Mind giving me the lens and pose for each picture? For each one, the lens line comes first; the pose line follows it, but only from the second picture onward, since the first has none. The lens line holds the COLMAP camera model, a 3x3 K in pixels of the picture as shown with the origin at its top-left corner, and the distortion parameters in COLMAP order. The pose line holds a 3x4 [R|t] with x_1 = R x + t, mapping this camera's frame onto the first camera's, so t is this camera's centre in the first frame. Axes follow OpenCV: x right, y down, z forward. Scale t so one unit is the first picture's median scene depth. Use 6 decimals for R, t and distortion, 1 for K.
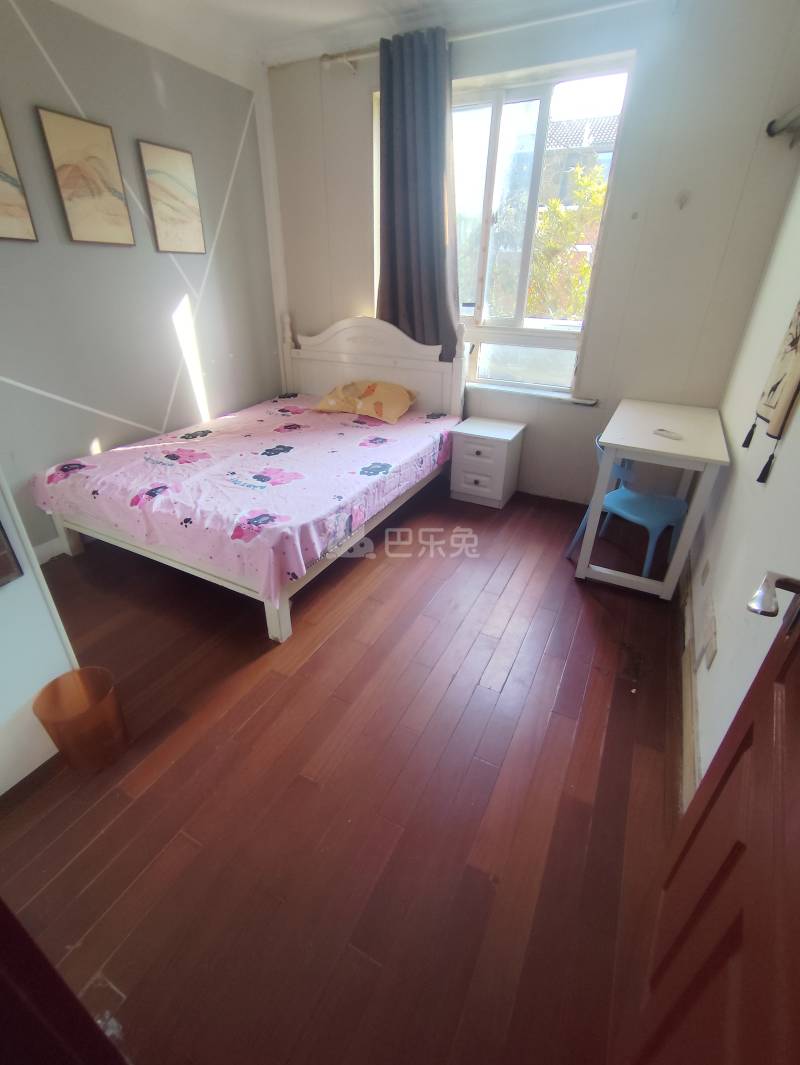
lens RADIAL K [[490.1, 0, 393.0], [0, 490.1, 534.3], [0, 0, 1]] dist [-0.047557, 0.042303]
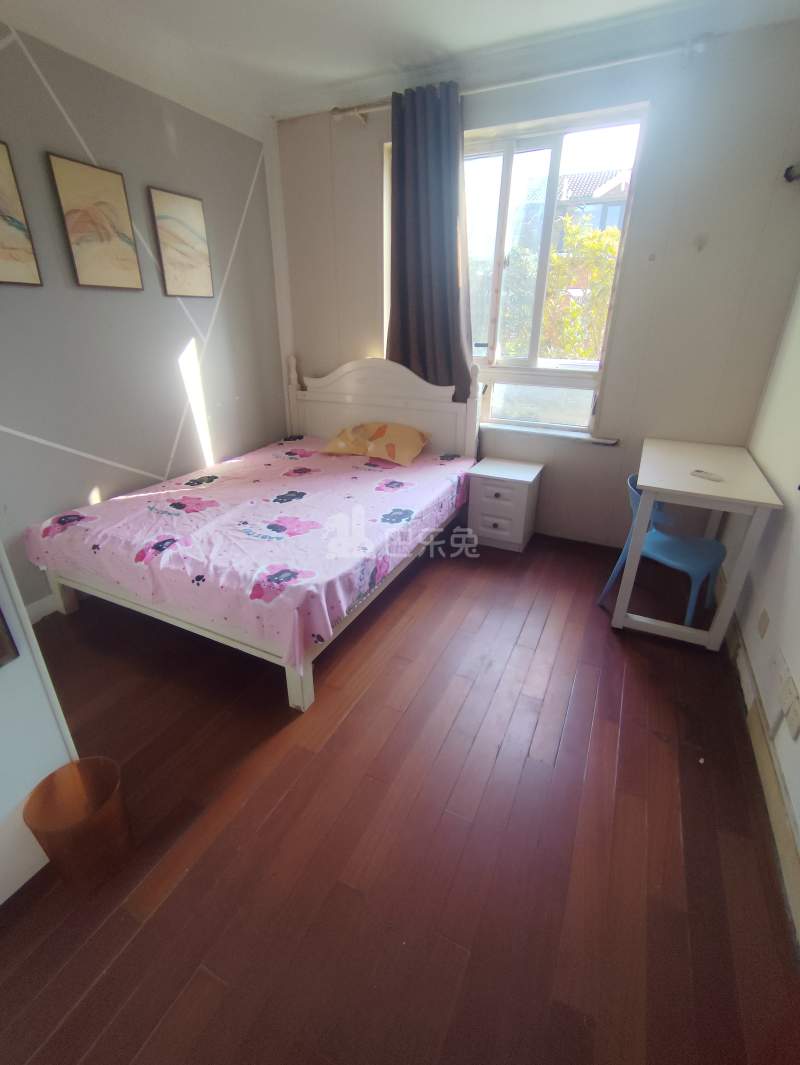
lens RADIAL K [[490.1, 0, 393.0], [0, 490.1, 534.3], [0, 0, 1]] dist [-0.047557, 0.042303]
pose [[0.999599, -0.017297, 0.022435, -0.063817], [0.018865, 0.997251, -0.071657, -0.030112], [-0.021134, 0.072051, 0.997177, 0.062561]]
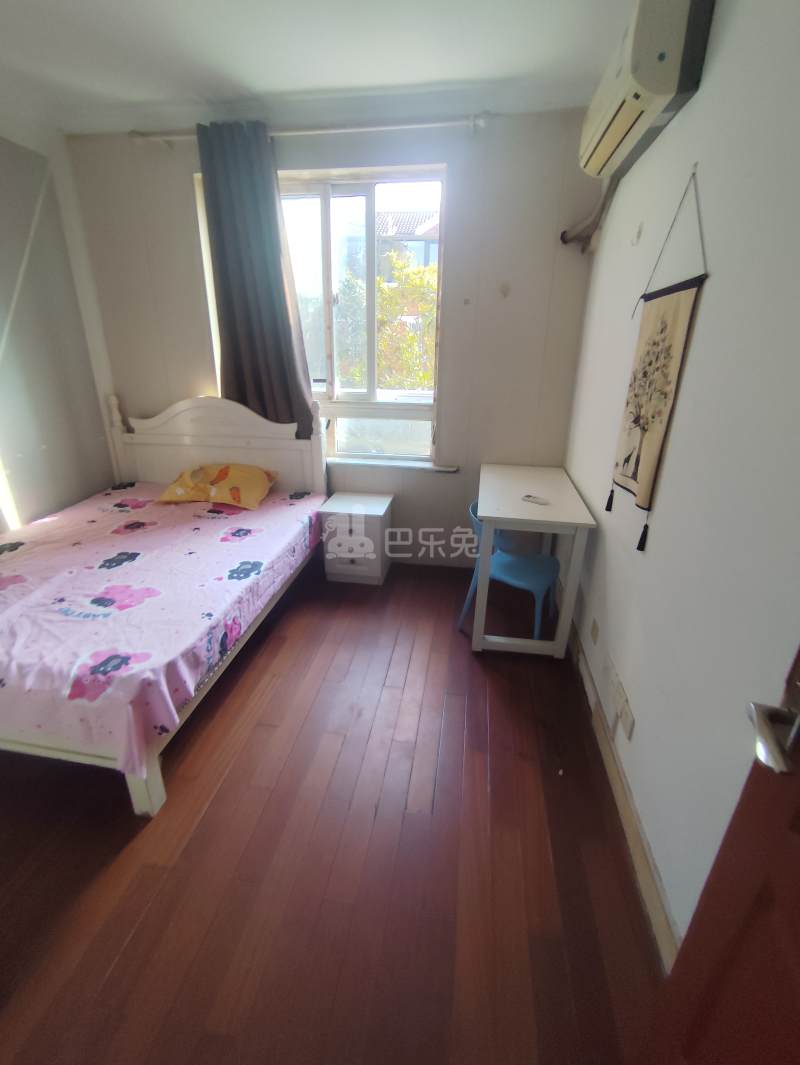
lens RADIAL K [[490.1, 0, 393.0], [0, 490.1, 534.3], [0, 0, 1]] dist [-0.047557, 0.042303]
pose [[0.949660, -0.118311, 0.290082, -0.030150], [0.149395, 0.984908, -0.087387, -0.077972], [-0.275365, 0.126325, 0.953004, 0.083958]]
